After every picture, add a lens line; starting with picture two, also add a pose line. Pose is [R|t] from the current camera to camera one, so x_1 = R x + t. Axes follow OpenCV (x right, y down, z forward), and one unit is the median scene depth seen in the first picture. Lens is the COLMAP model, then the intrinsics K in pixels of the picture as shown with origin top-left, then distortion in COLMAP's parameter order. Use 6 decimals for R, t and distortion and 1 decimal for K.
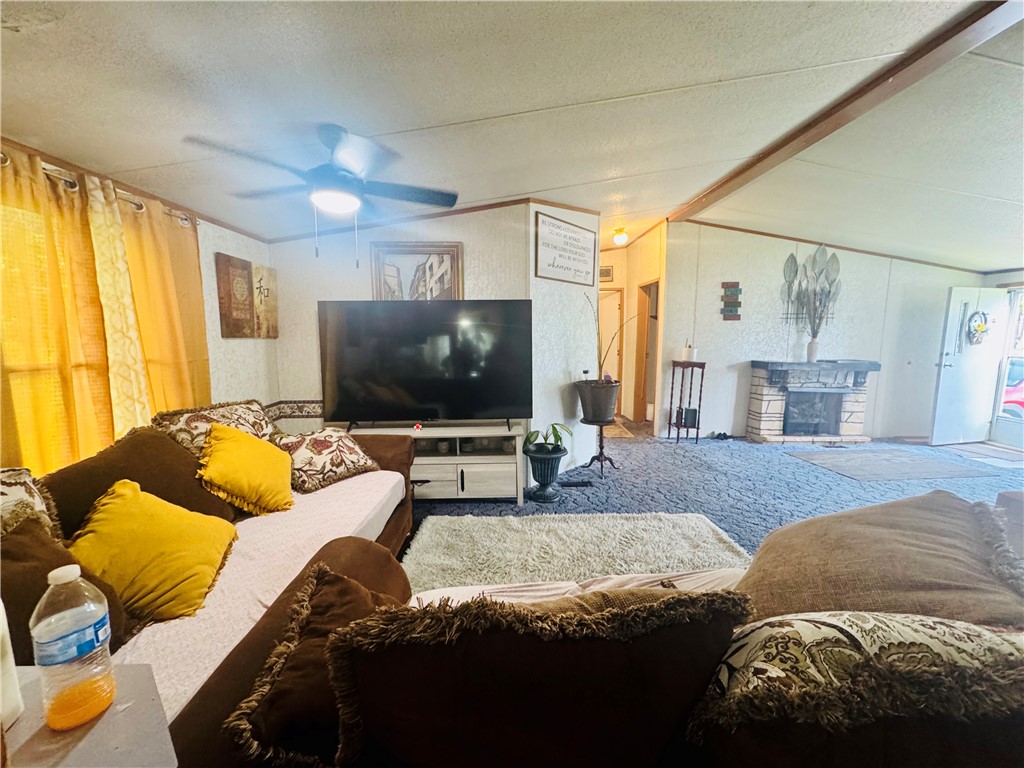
lens RADIAL K [[408.8, 0, 512.0], [0, 408.8, 384.0], [0, 0, 1]] dist [-0.007492, 0.000811]
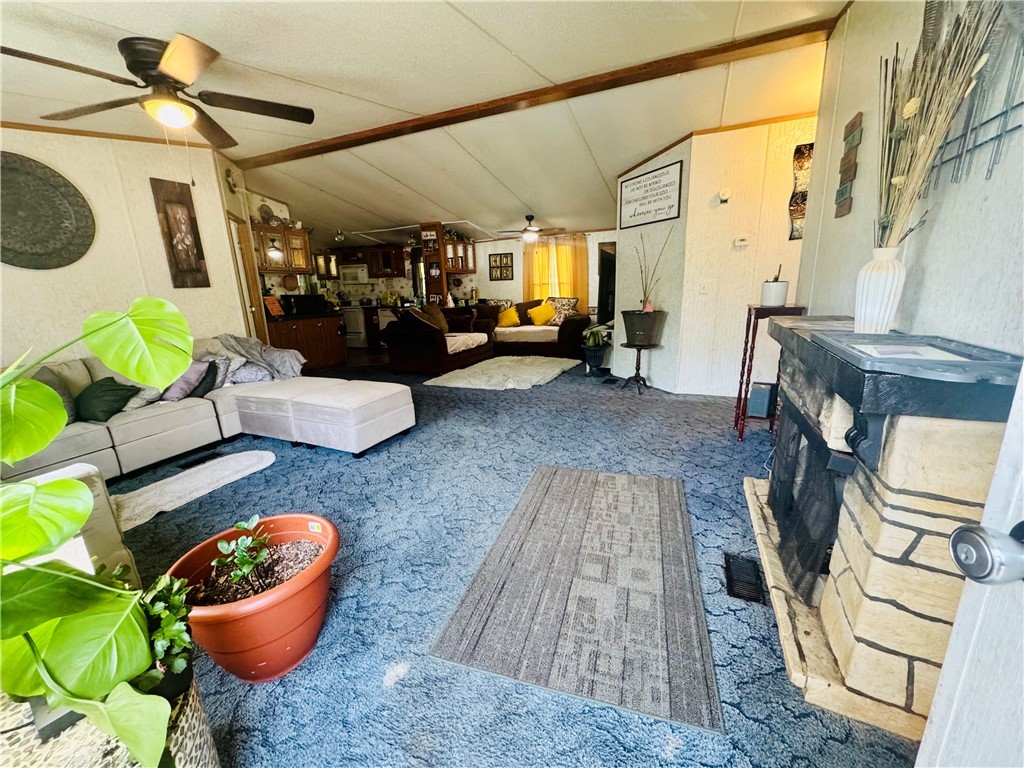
lens RADIAL K [[408.8, 0, 512.0], [0, 408.8, 384.0], [0, 0, 1]] dist [-0.007492, 0.000811]
pose [[-0.417100, 0.228541, -0.879657, 1.166955], [-0.078823, 0.955125, 0.285522, -0.088907], [0.905436, 0.188428, -0.380369, 0.944746]]
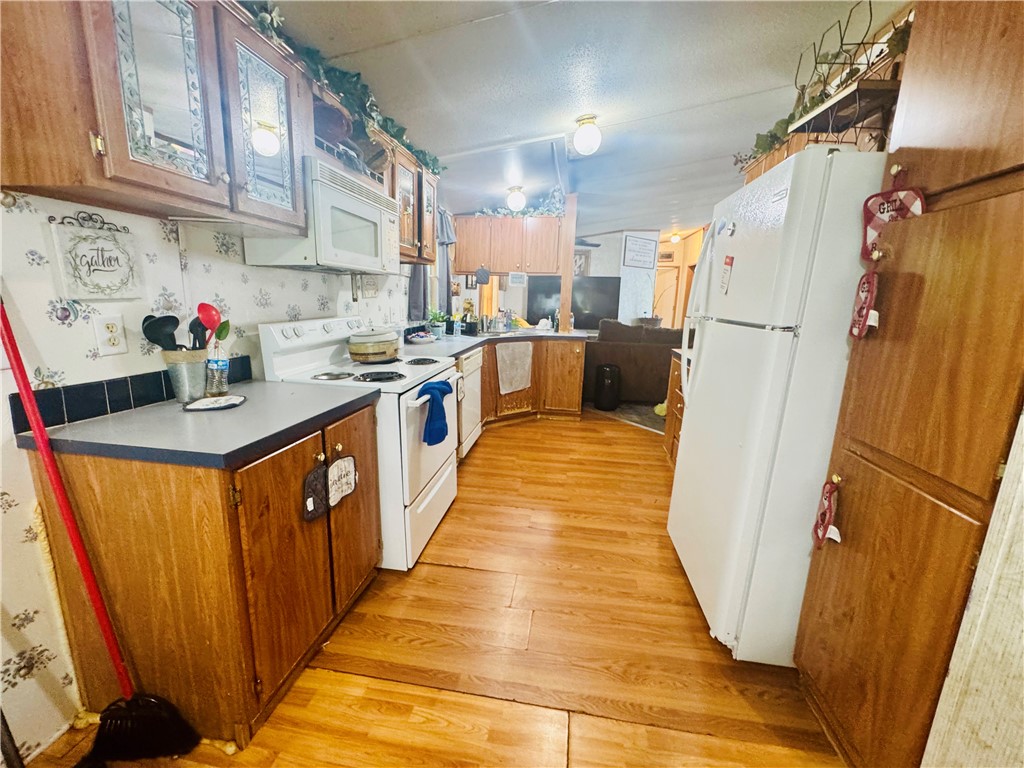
lens RADIAL K [[408.8, 0, 512.0], [0, 408.8, 384.0], [0, 0, 1]] dist [-0.007492, 0.000811]
pose [[0.982604, 0.069854, -0.172075, -0.076548], [-0.053893, 0.993946, 0.095747, 0.132629], [0.177722, -0.084808, 0.980420, -0.917164]]
